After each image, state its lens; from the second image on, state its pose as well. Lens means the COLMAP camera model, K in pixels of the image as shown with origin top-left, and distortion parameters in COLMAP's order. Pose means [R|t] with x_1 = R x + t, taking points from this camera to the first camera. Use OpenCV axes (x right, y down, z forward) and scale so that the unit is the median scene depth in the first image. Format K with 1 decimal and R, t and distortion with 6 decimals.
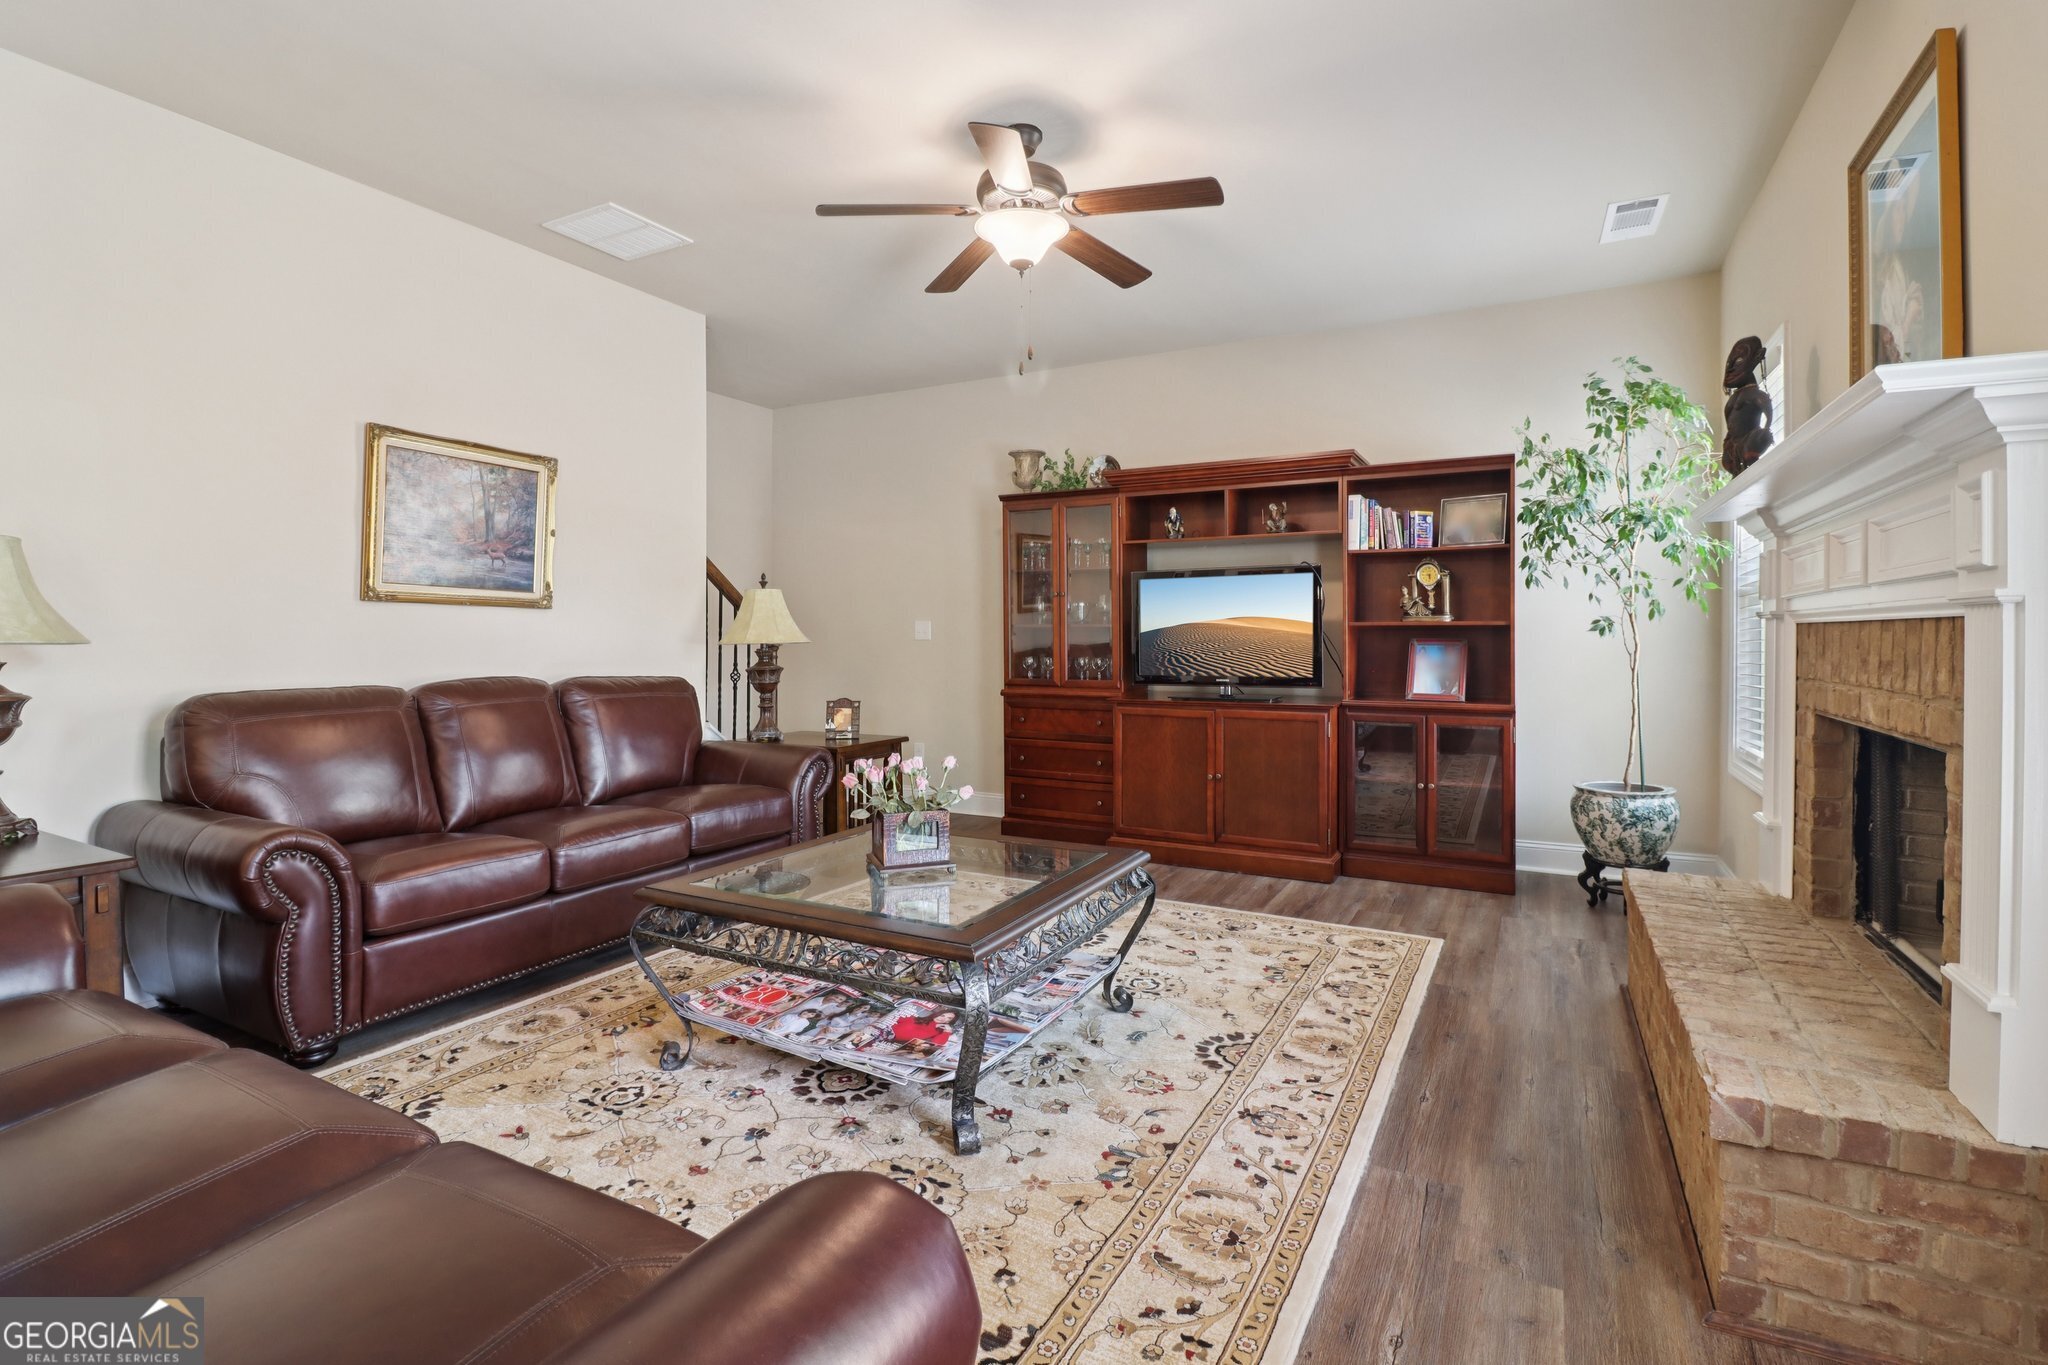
lens RADIAL K [[956.4, 0, 1017.8], [0, 956.4, 643.3], [0, 0, 1]] dist [-0.002747, -0.011182]
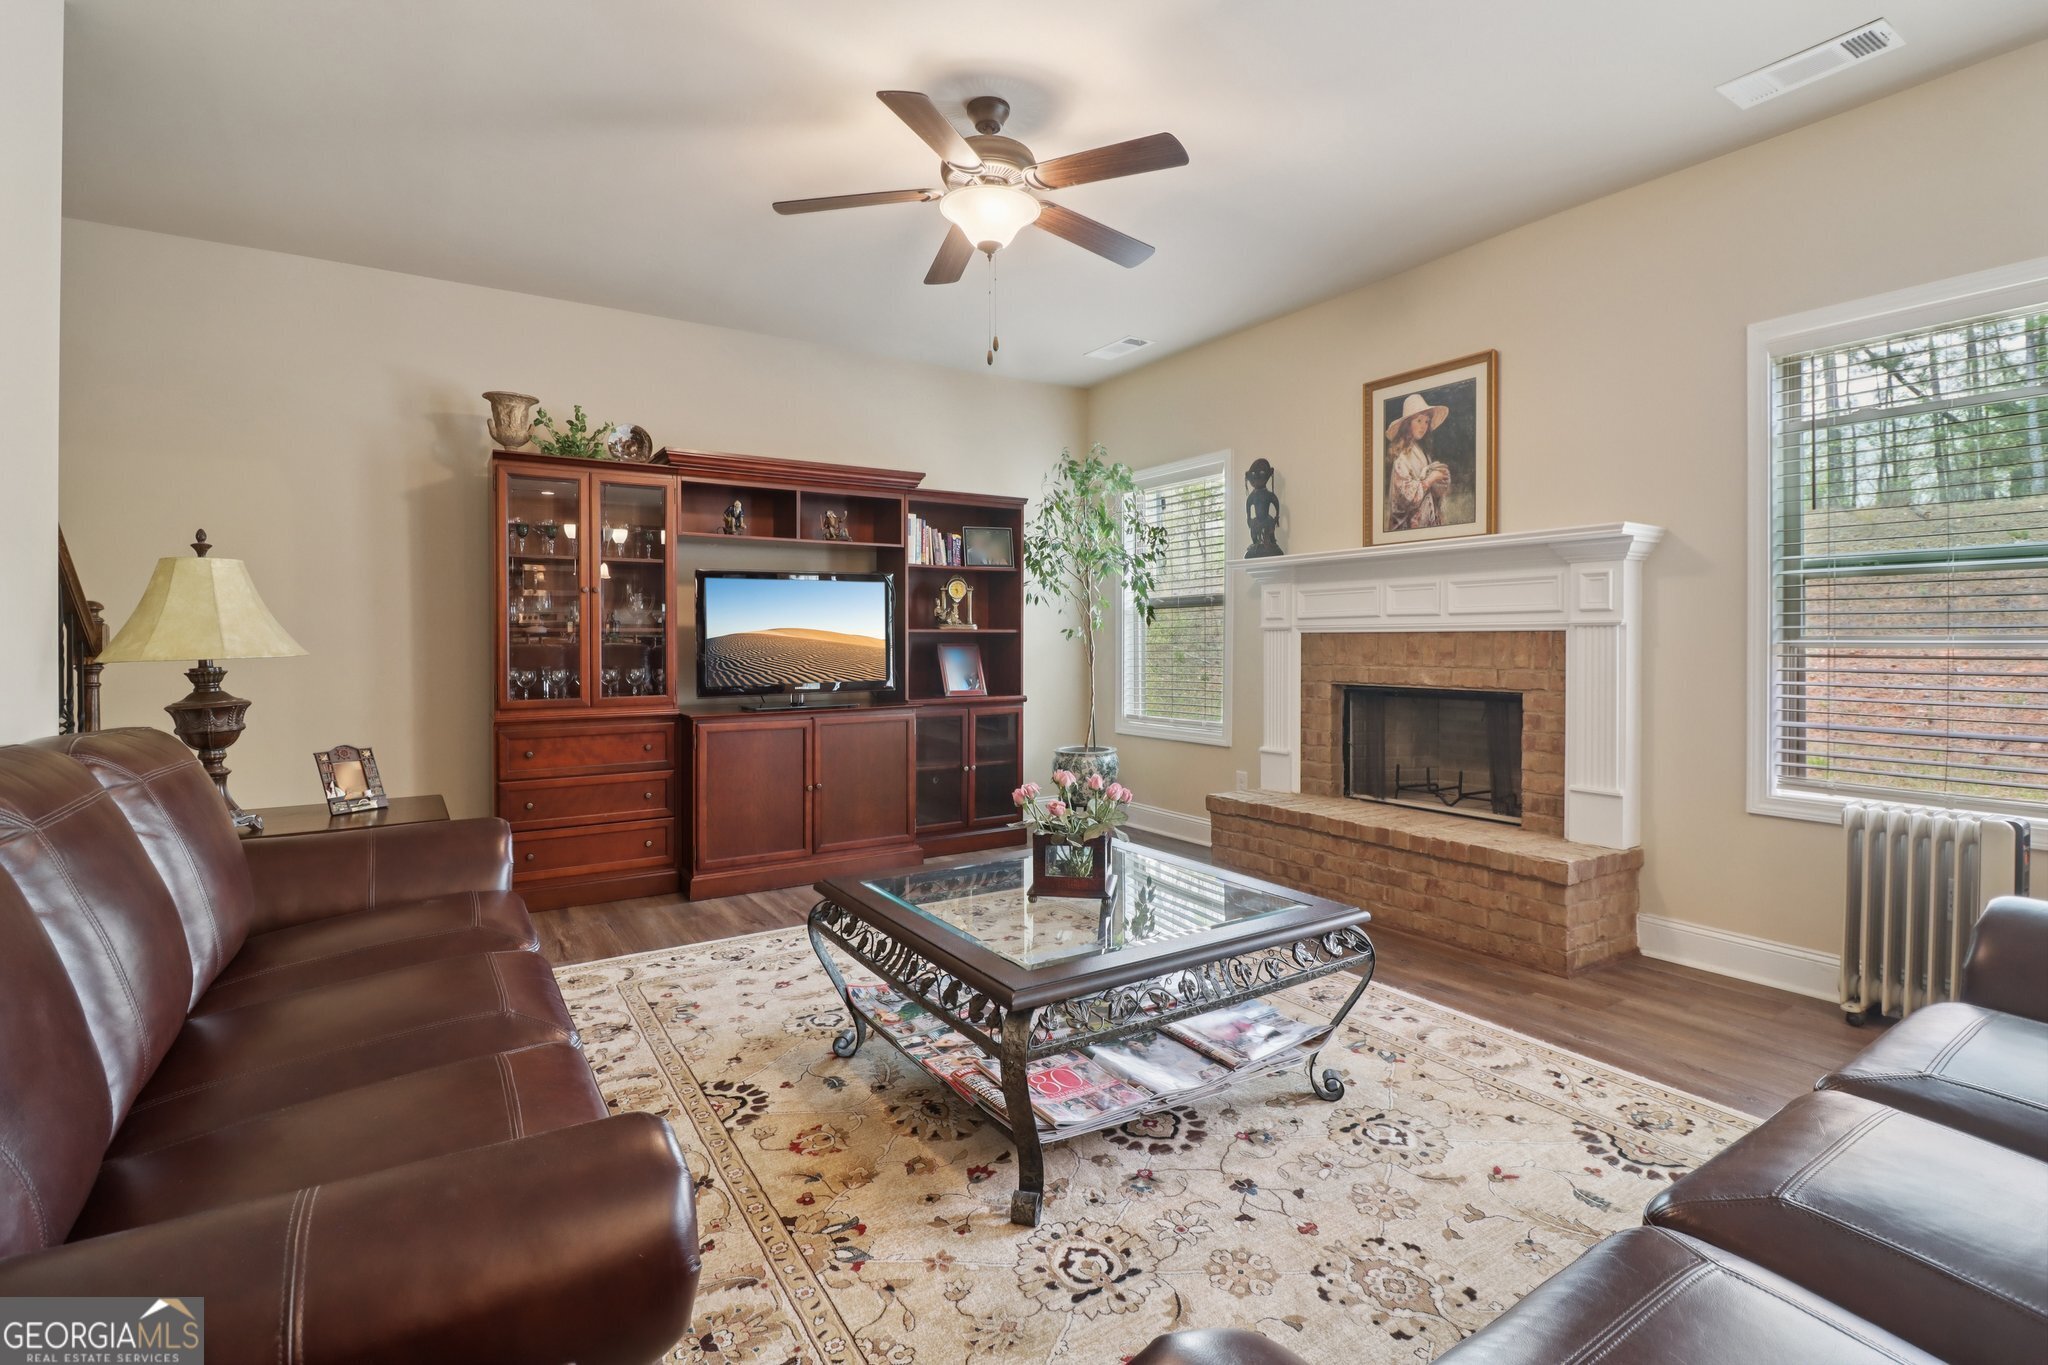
lens RADIAL K [[956.4, 0, 1045.4], [0, 956.4, 653.7], [0, 0, 1]] dist [-0.002747, -0.011182]
pose [[0.475017, -0.013697, 0.879870, -0.641422], [0.009810, 0.999899, 0.010269, -0.004410], [-0.879922, 0.003754, 0.475104, 0.403511]]
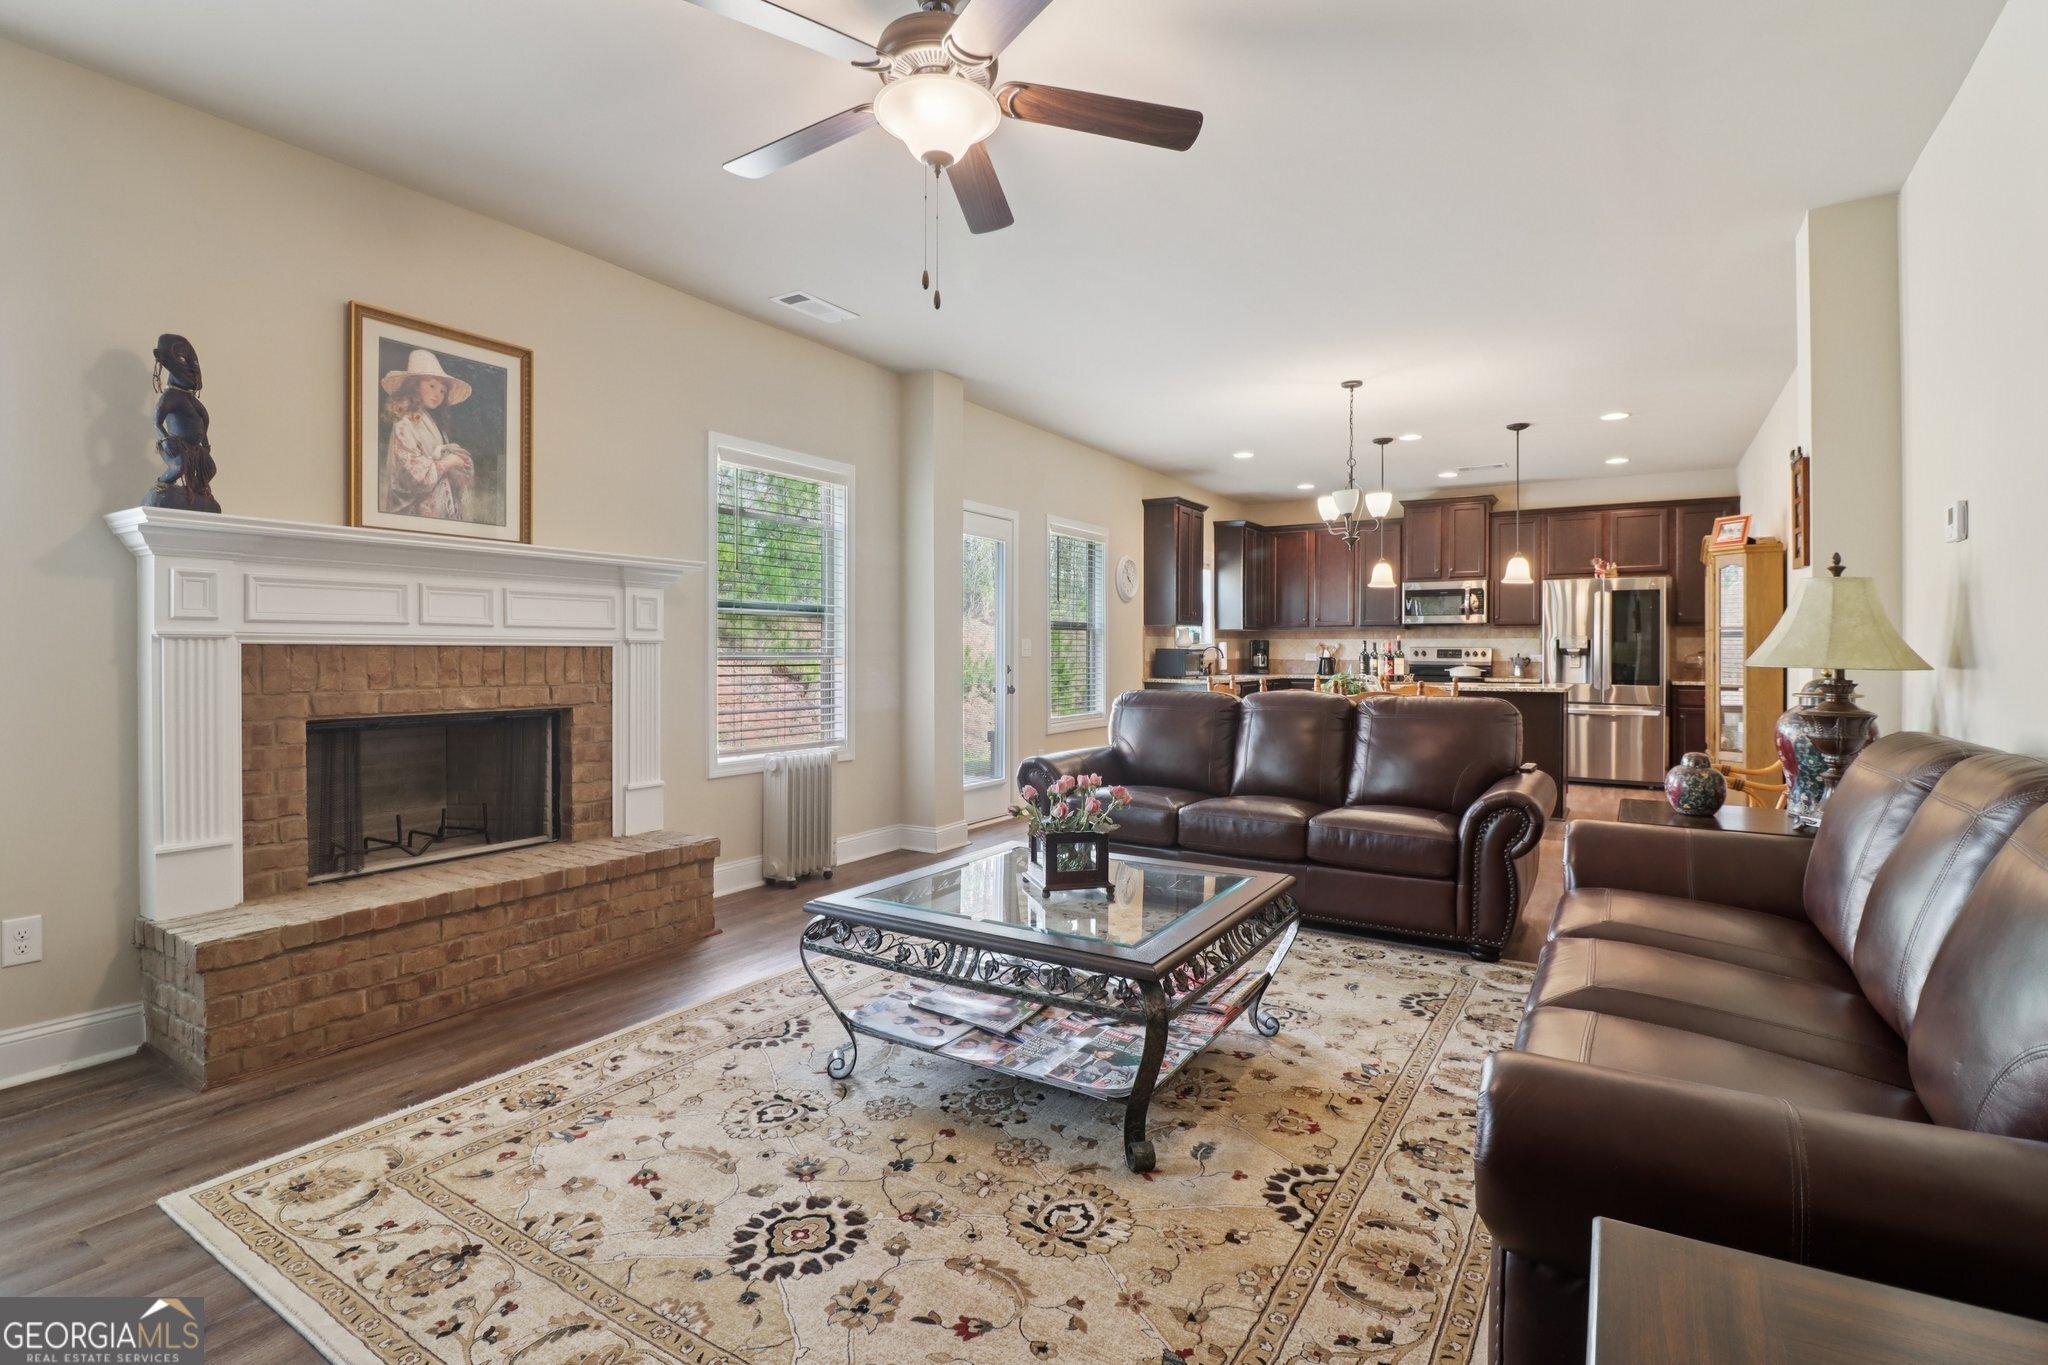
lens RADIAL K [[956.4, 0, 1016.5], [0, 956.4, 664.6], [0, 0, 1]] dist [-0.002747, -0.011182]
pose [[-0.997936, -0.009315, 0.063541, -0.249812], [-0.007969, 0.999739, 0.021408, -0.014933], [-0.063724, 0.020858, -0.997750, 1.092282]]
